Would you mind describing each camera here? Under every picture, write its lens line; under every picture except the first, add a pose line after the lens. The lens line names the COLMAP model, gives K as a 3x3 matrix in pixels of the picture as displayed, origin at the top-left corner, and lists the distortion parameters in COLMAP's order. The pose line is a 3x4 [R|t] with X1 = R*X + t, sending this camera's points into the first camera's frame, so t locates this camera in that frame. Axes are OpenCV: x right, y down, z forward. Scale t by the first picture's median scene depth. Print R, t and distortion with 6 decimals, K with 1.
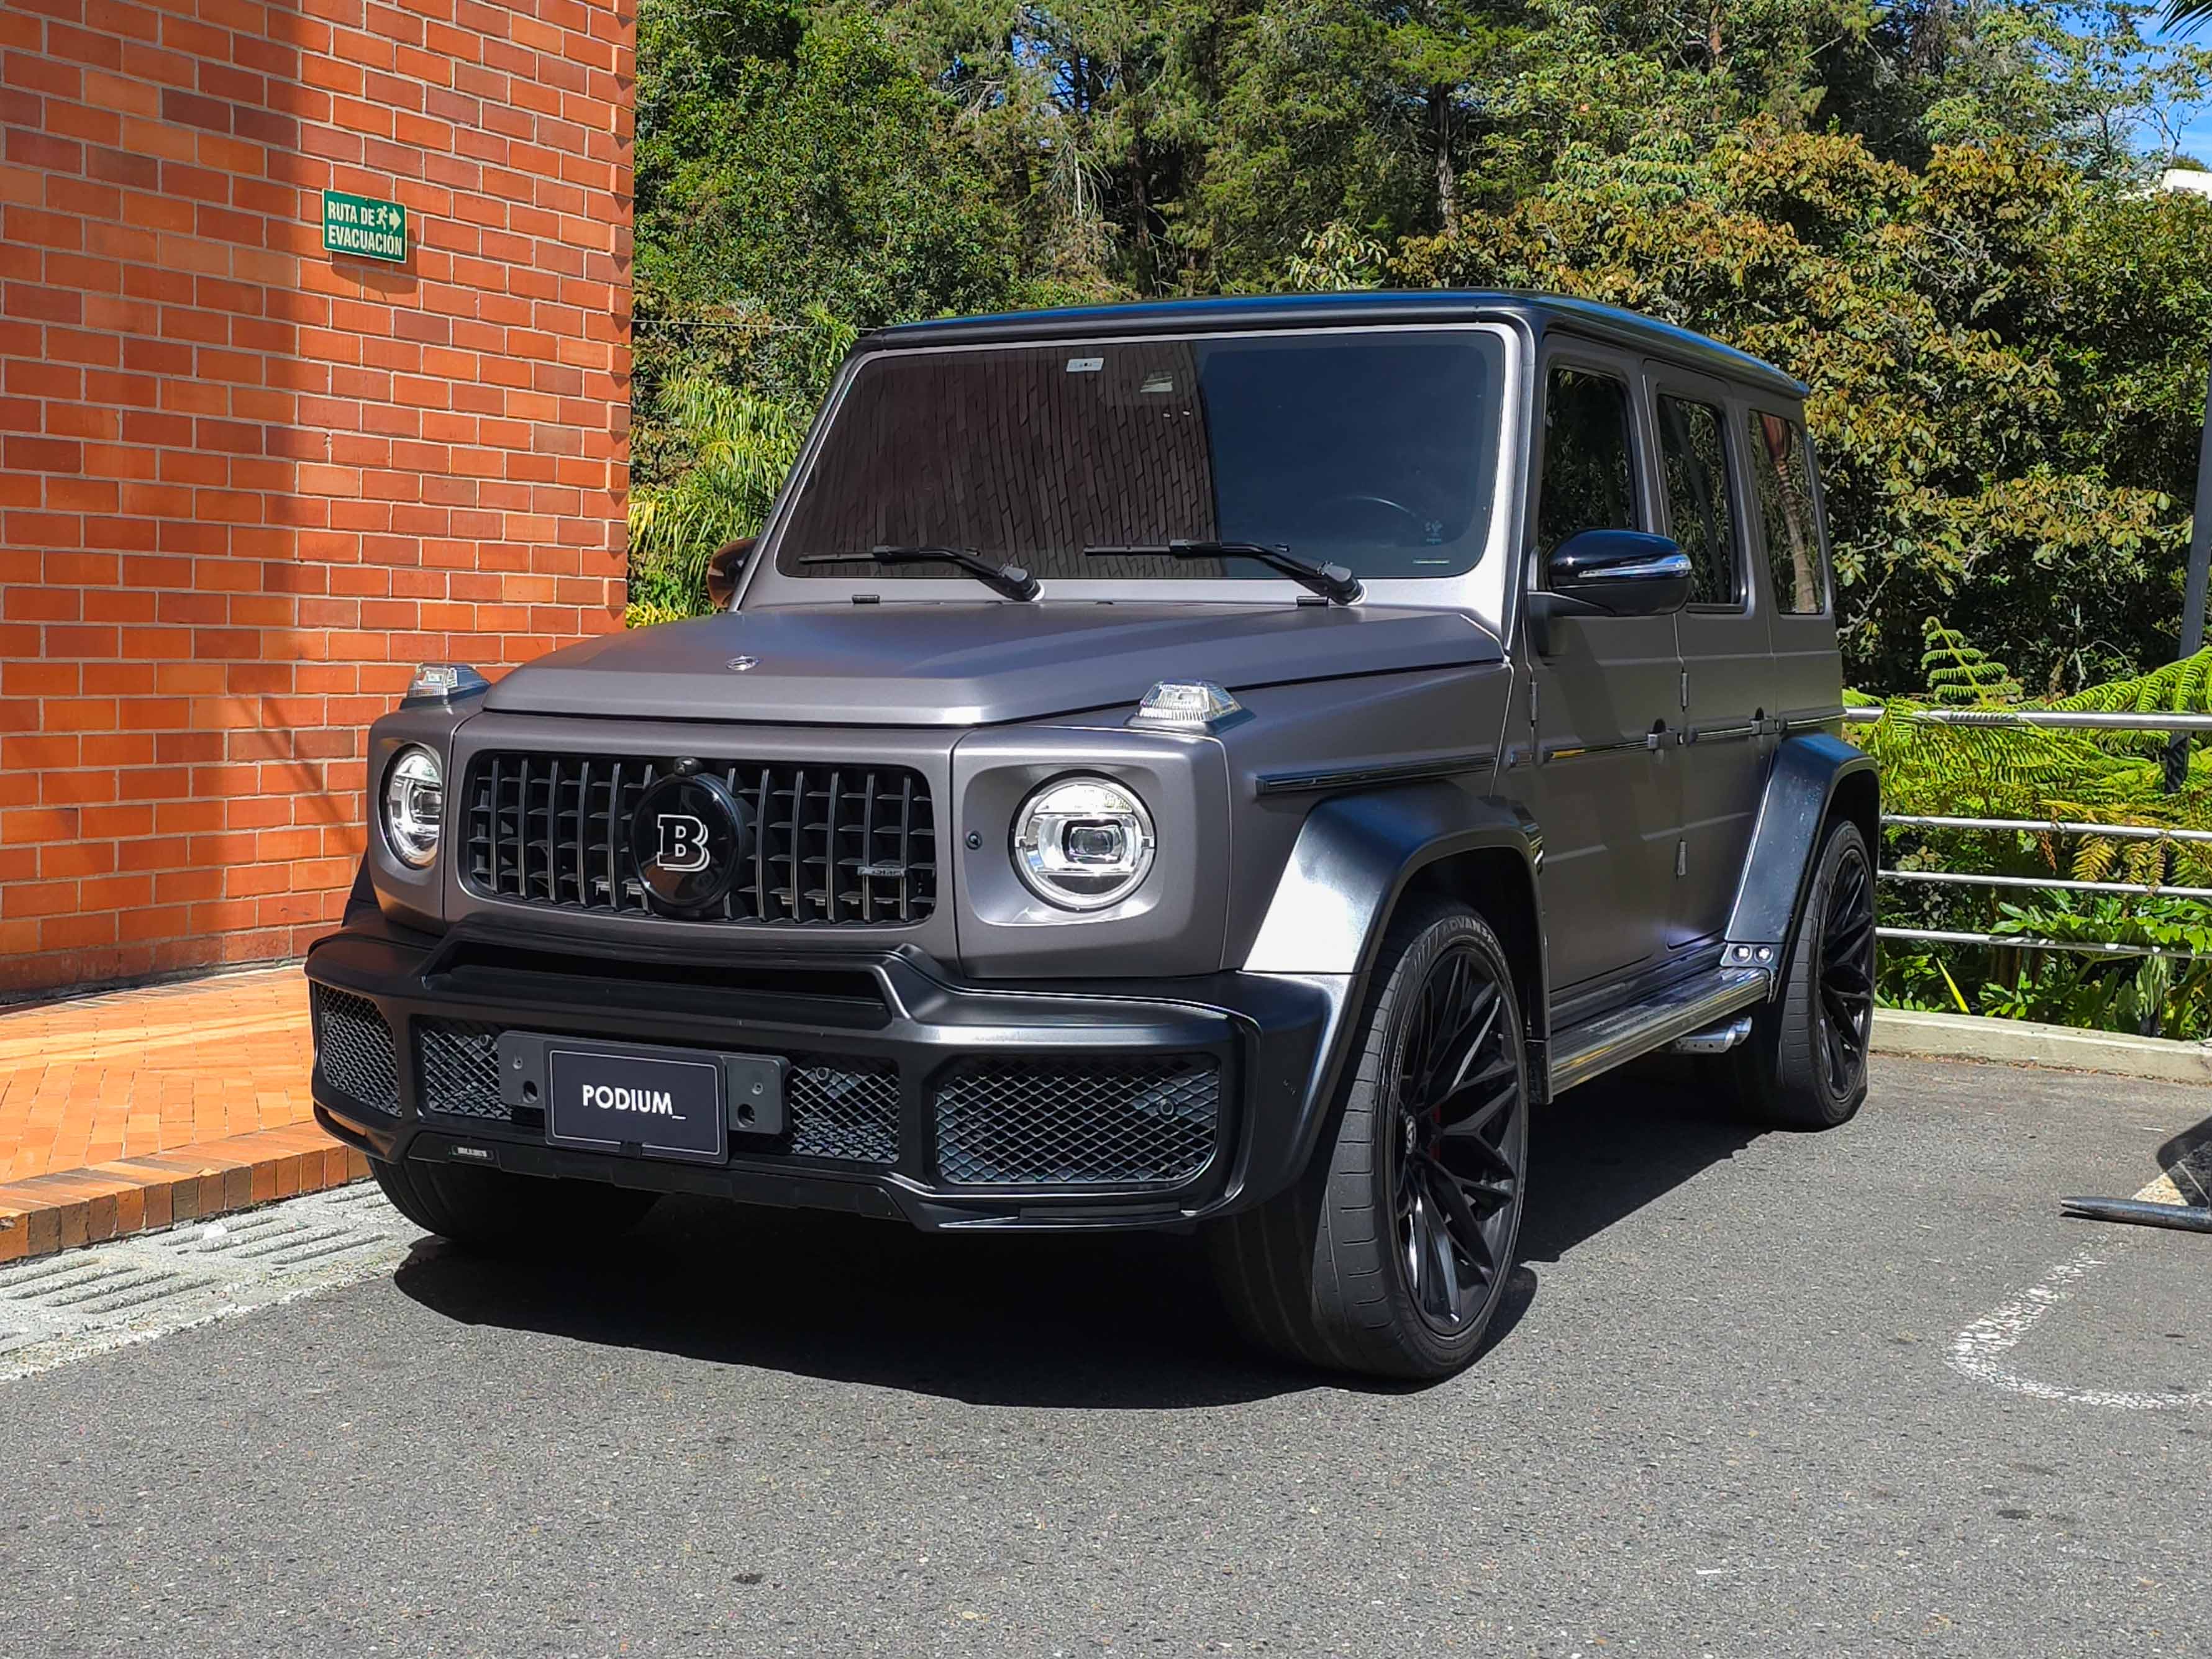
lens RADIAL K [[2651.2, 0, 1106.0], [0, 2651.2, 829.5], [0, 0, 1]] dist [0.101480, -0.213927]
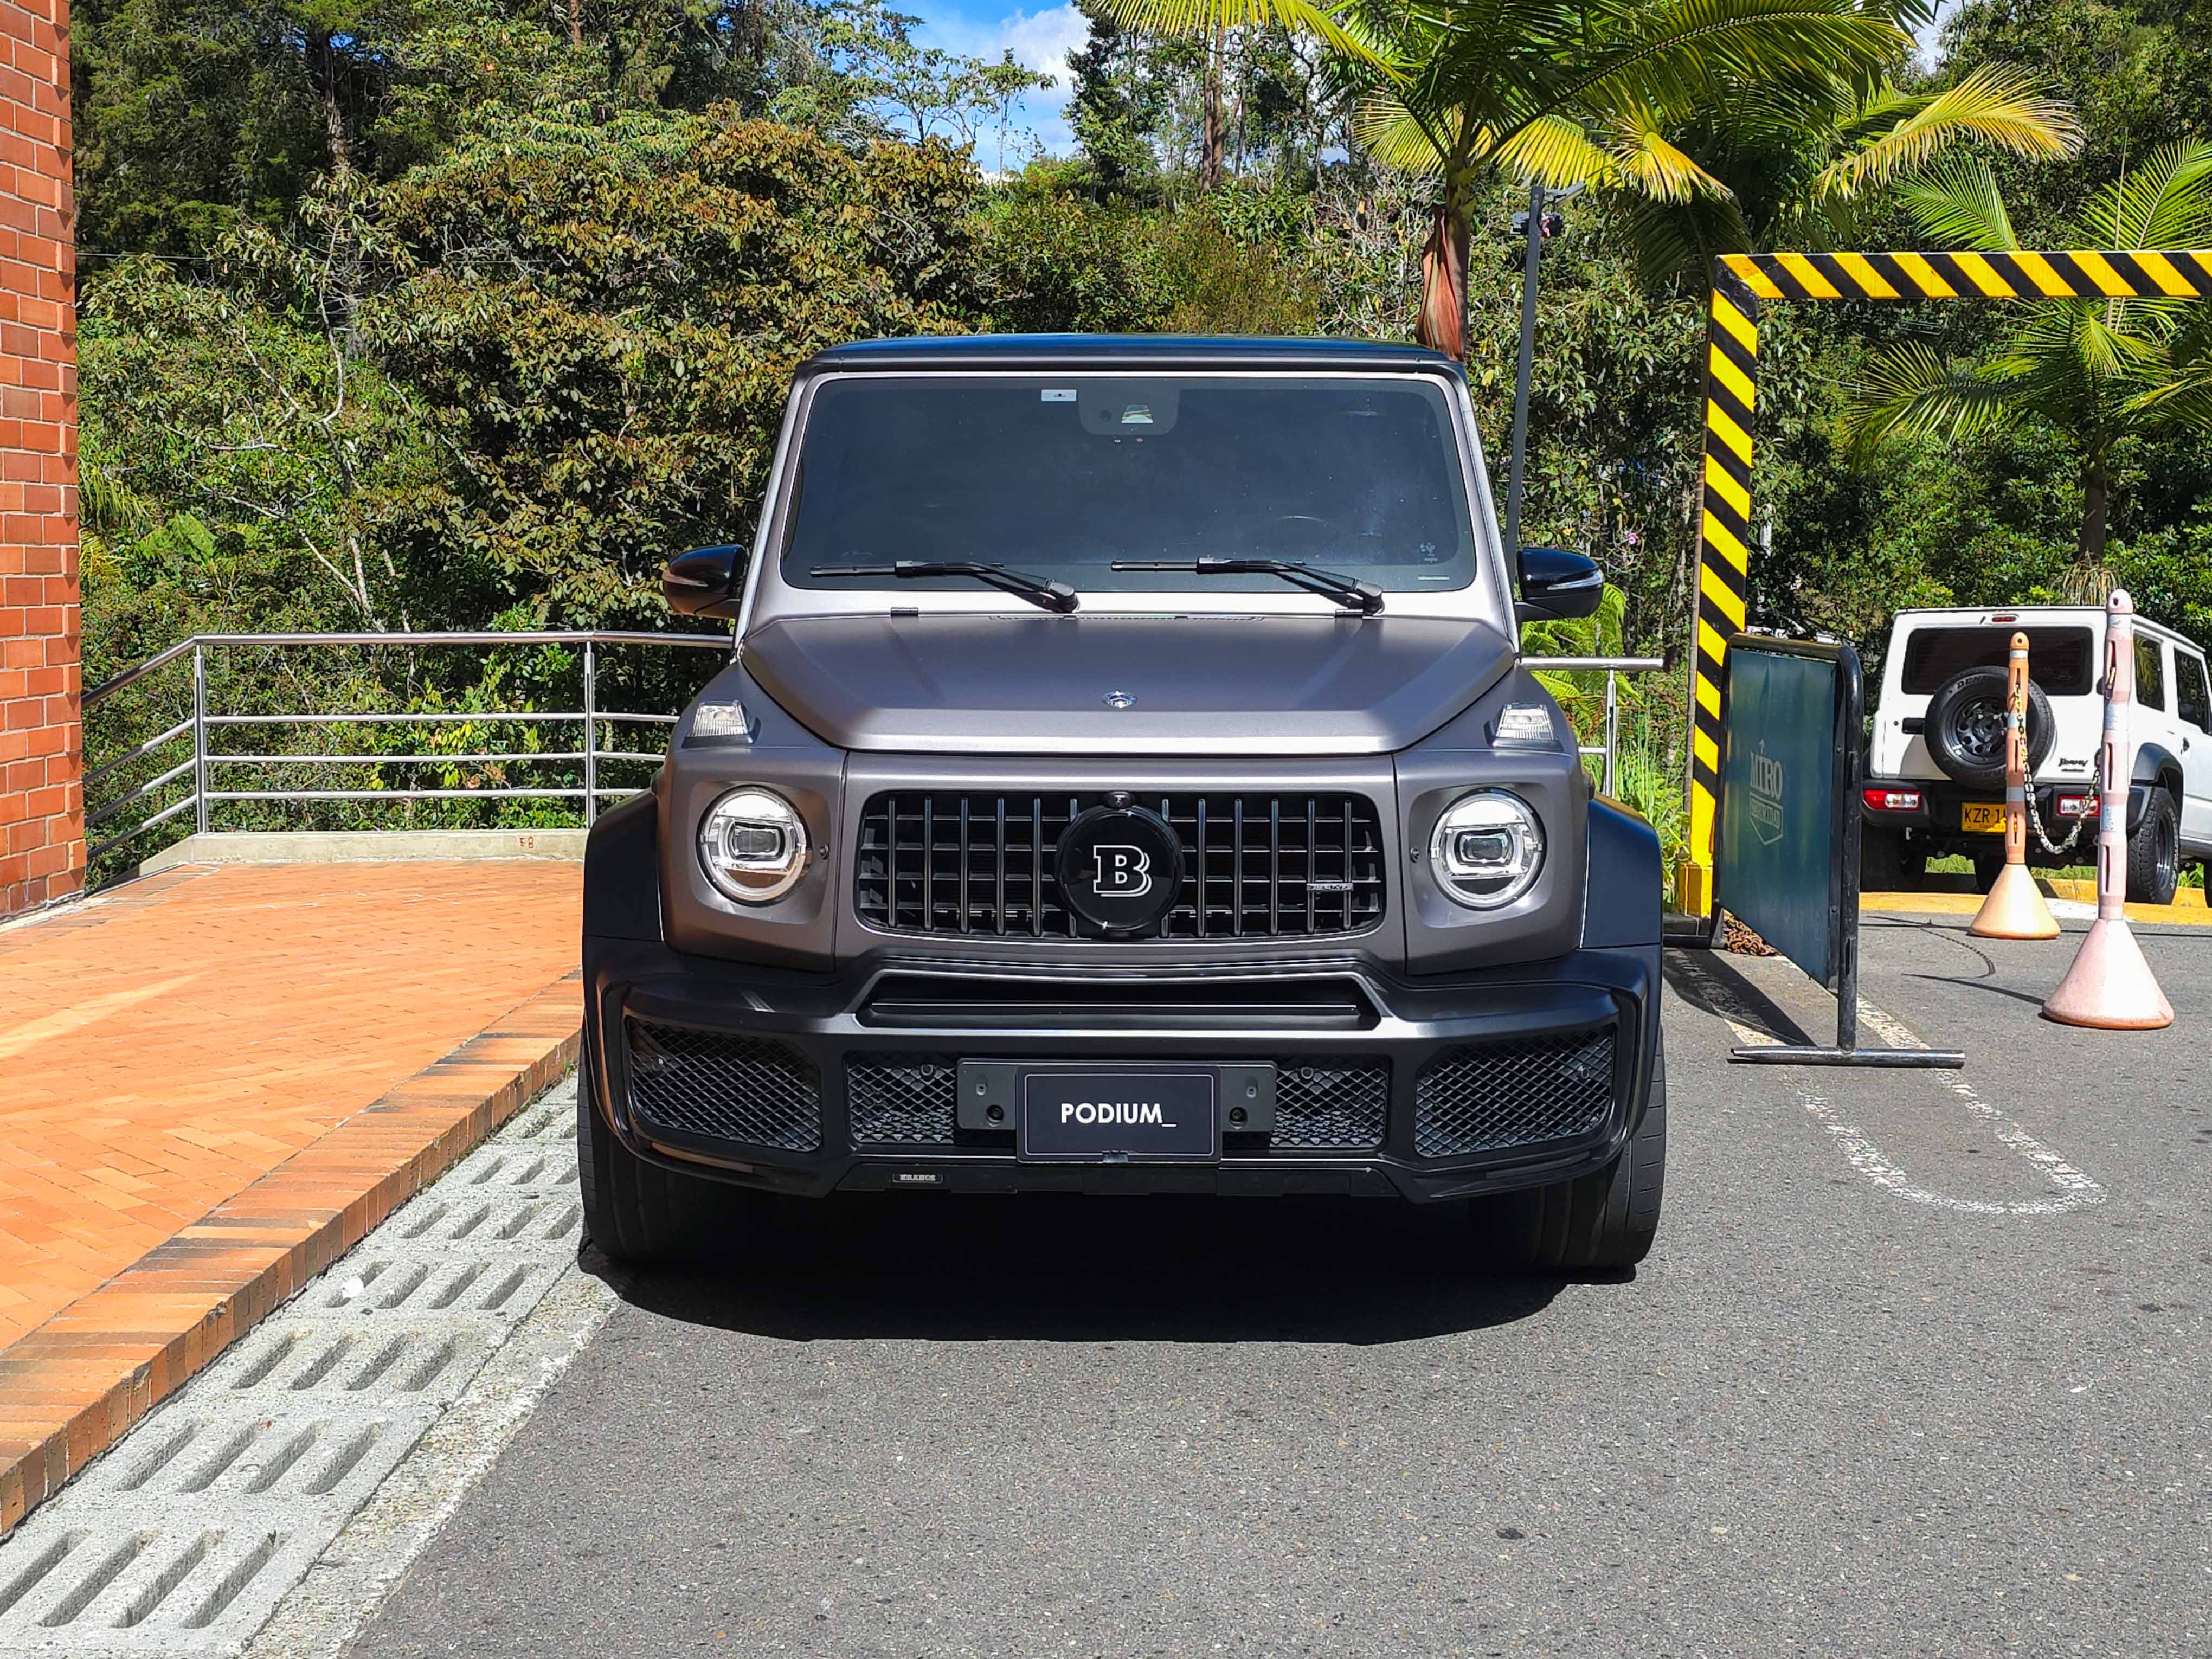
lens RADIAL K [[2358.9, 0, 1108.5], [0, 2358.9, 751.6], [0, 0, 1]] dist [0.082717, -0.132192]
pose [[0.895009, -0.045707, 0.443700, -0.483557], [0.038414, 0.998939, 0.025418, -0.055974], [-0.444390, -0.005705, 0.895815, 0.115894]]
